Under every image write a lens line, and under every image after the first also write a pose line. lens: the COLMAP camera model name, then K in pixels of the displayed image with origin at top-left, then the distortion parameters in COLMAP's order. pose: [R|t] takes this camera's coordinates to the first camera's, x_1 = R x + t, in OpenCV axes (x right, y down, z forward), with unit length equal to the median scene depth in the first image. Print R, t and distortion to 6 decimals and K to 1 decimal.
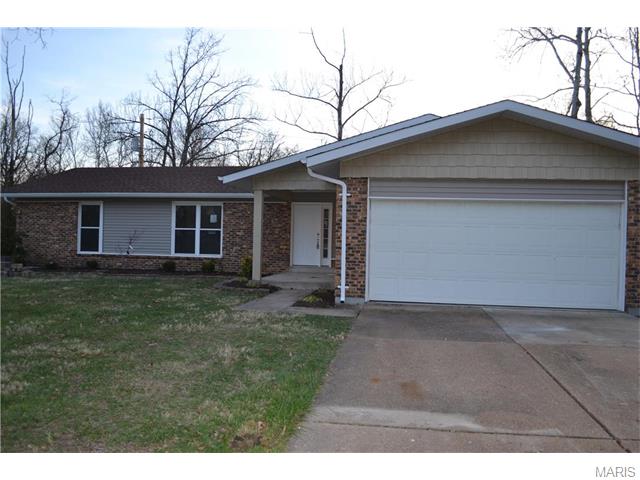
lens RADIAL K [[512.8, 0, 317.0], [0, 512.8, 241.7], [0, 0, 1]] dist [-0.081647, 0.012936]
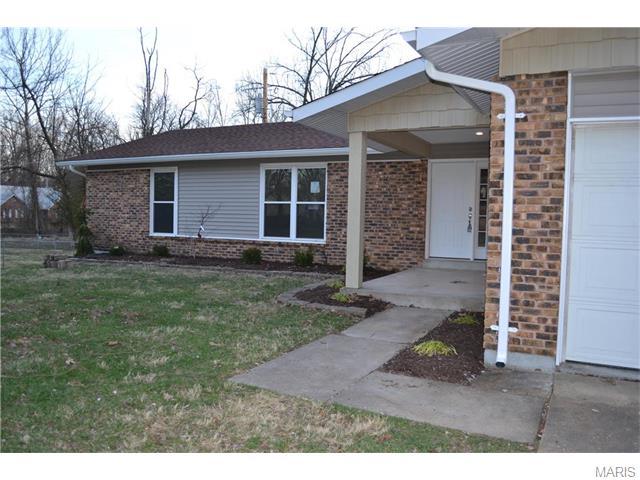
lens RADIAL K [[533.1, 0, 320.4], [0, 533.1, 243.2], [0, 0, 1]] dist [-0.073030, -0.000970]
pose [[0.954379, 0.013767, -0.298281, 0.020714], [0.000431, 0.998872, 0.047483, -0.003580], [0.298598, -0.045445, 0.953296, 0.314610]]
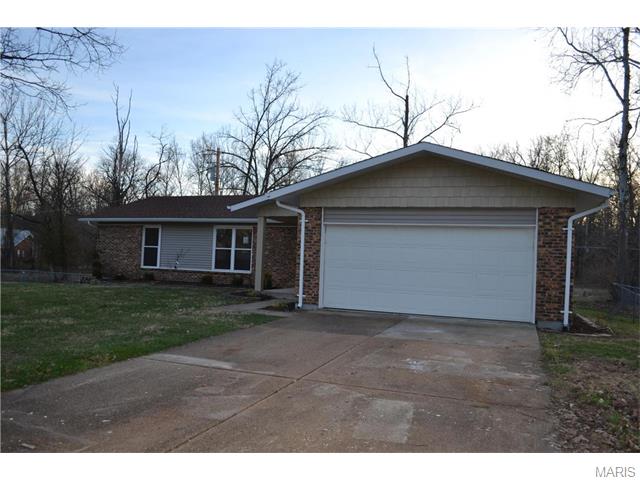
lens RADIAL K [[512.8, 0, 318.7], [0, 512.8, 239.1], [0, 0, 1]] dist [-0.081647, 0.012936]
pose [[0.979040, 0.006444, -0.203564, 0.204826], [-0.016615, 0.998695, -0.048296, 0.006907], [0.202987, 0.050666, 0.977870, -0.122738]]
